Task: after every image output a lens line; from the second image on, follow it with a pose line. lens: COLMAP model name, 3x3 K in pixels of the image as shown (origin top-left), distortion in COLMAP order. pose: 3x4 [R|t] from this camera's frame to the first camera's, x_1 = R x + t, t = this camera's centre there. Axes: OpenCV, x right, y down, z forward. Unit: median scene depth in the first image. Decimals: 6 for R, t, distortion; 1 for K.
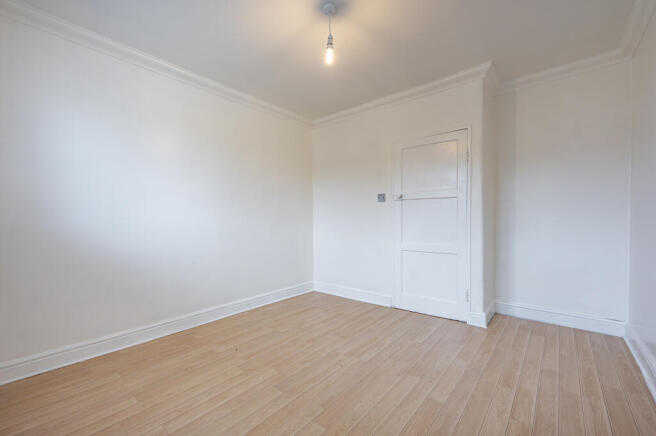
lens RADIAL K [[265.6, 0, 326.2], [0, 265.6, 223.7], [0, 0, 1]] dist [0.004103, 0.000064]
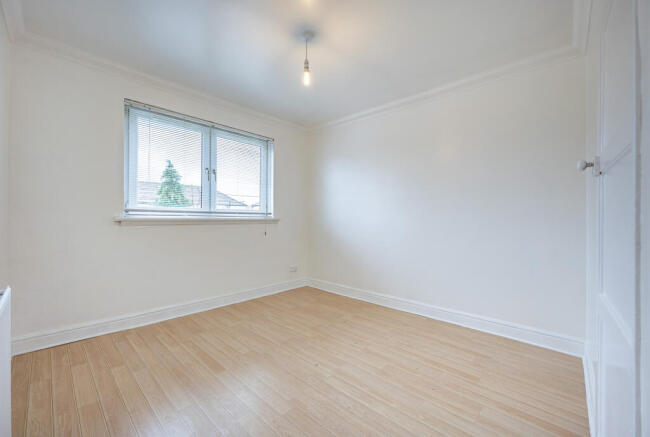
lens RADIAL K [[267.9, 0, 324.1], [0, 267.9, 215.5], [0, 0, 1]] dist [0.001818, -0.000056]
pose [[-0.033692, 0.009854, -0.999384, 0.840165], [-0.012159, 0.999873, 0.010269, -0.061456], [0.999358, 0.012497, -0.033568, 0.782515]]
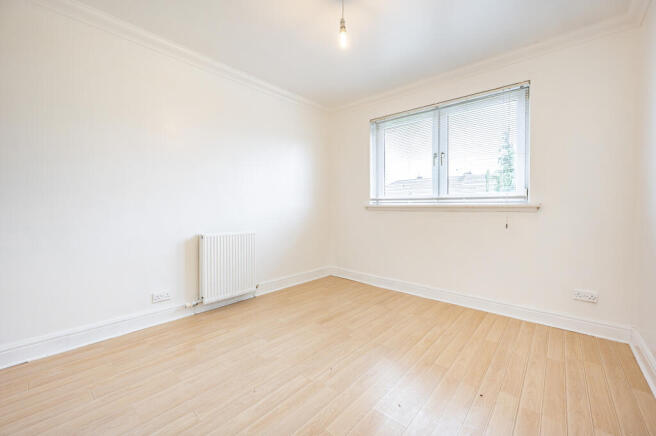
lens RADIAL K [[265.6, 0, 328.3], [0, 265.6, 208.2], [0, 0, 1]] dist [0.004103, 0.000064]
pose [[-0.999805, 0.019624, 0.002221, 0.055867], [0.019652, 0.999717, 0.013383, -0.038664], [-0.001958, 0.013425, -0.999908, 1.424553]]
